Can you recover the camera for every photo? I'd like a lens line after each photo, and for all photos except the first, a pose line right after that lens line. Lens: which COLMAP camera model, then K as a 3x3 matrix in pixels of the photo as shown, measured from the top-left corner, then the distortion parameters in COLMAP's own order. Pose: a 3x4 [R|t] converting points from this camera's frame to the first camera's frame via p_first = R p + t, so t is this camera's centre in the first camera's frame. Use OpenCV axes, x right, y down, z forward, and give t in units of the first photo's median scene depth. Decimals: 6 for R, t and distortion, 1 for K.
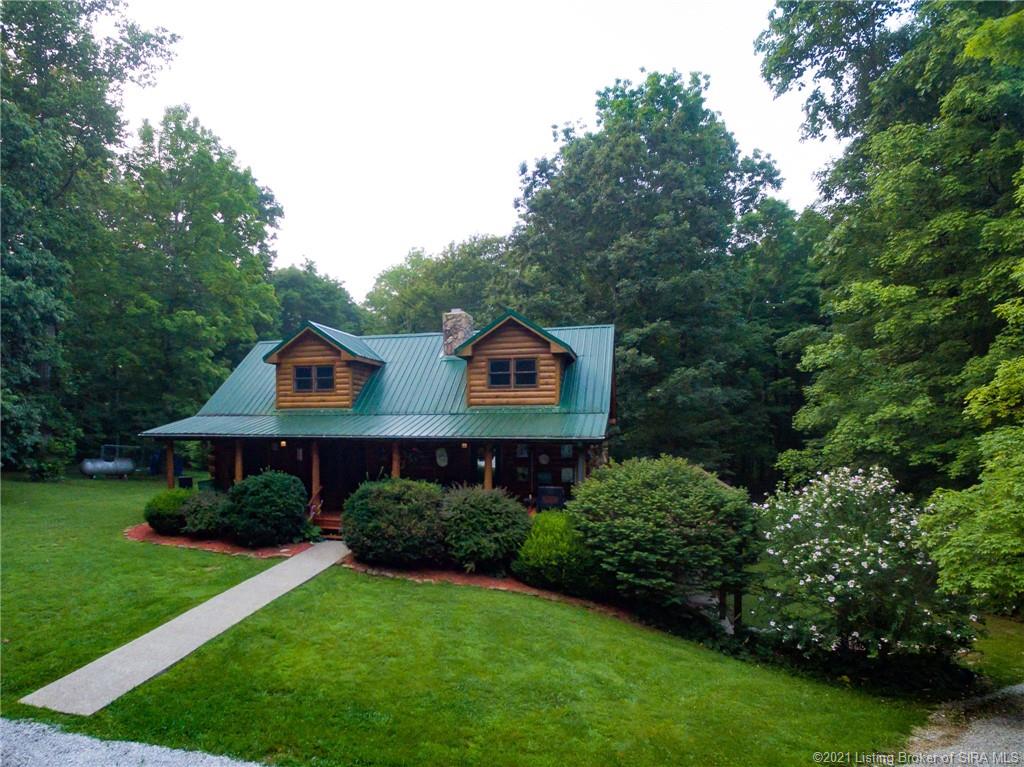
lens RADIAL K [[603.0, 0, 402.2], [0, 603.0, 456.7], [0, 0, 1]] dist [0.011201, -0.000271]
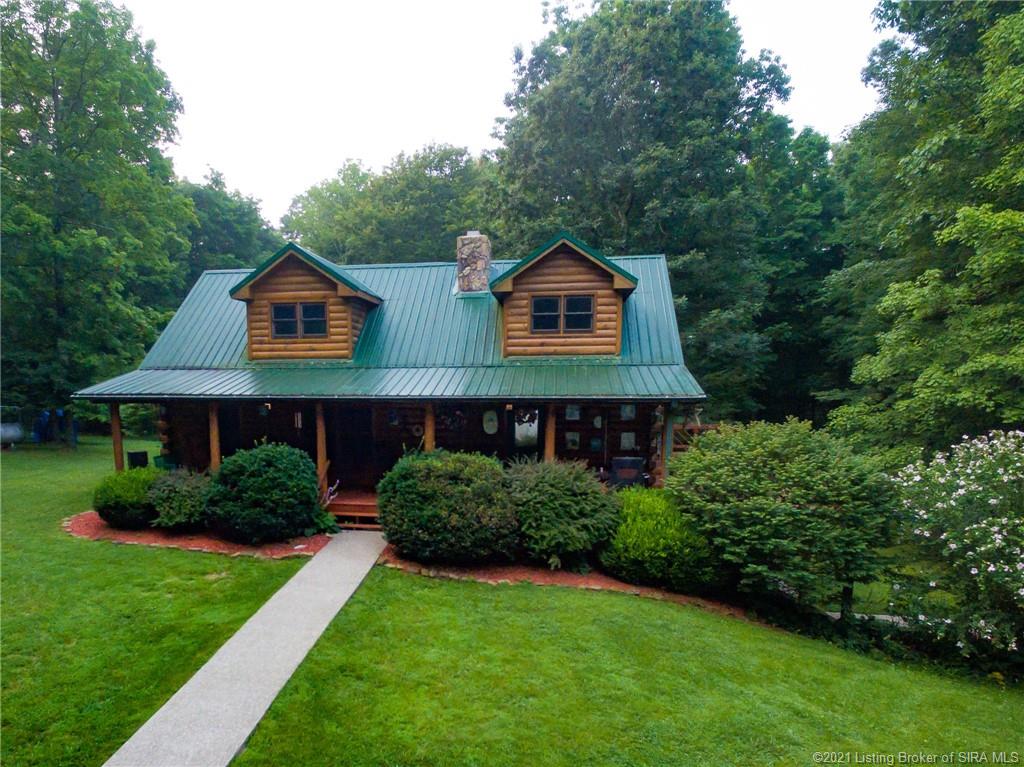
lens RADIAL K [[669.3, 0, 394.6], [0, 669.3, 490.7], [0, 0, 1]] dist [0.011221, -0.001884]
pose [[0.991344, -0.027123, 0.128457, -0.156303], [0.011957, 0.993014, 0.117388, -0.013148], [-0.130744, -0.114836, 0.984743, 0.126138]]
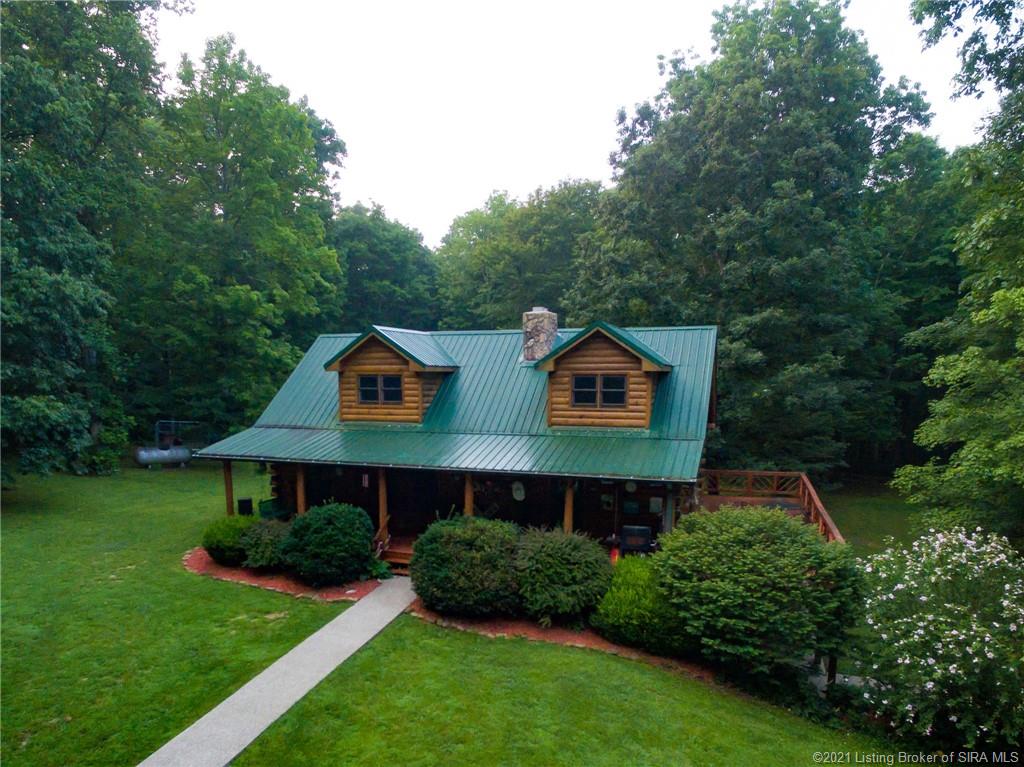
lens RADIAL K [[660.2, 0, 461.8], [0, 660.2, 486.2], [0, 0, 1]] dist [0.012974, -0.001438]
pose [[0.999471, 0.003728, -0.032297, 0.010553], [0.000098, 0.993056, 0.117643, -0.112002], [0.032511, -0.117584, 0.992531, -0.003160]]
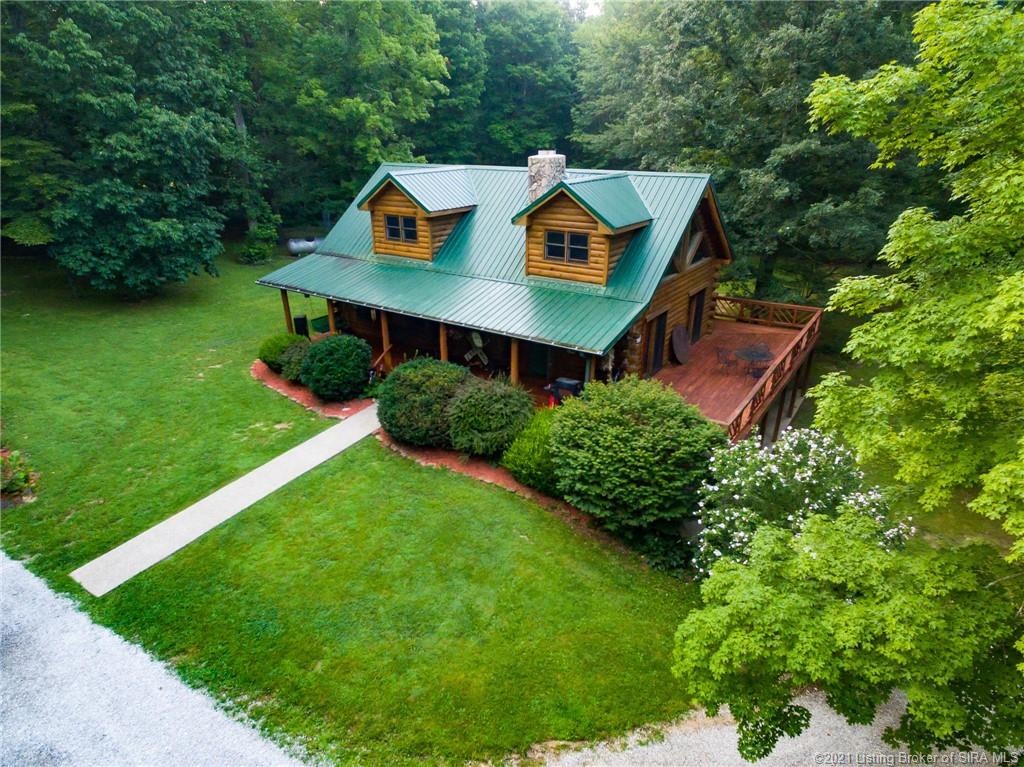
lens RADIAL K [[570.0, 0, 512.3], [0, 570.0, 387.1], [0, 0, 1]] dist [0.011287, -0.000954]
pose [[0.965832, 0.100148, -0.239038, 0.338897], [-0.006561, 0.931475, 0.363746, -0.259877], [0.259086, -0.349749, 0.900305, 0.063220]]
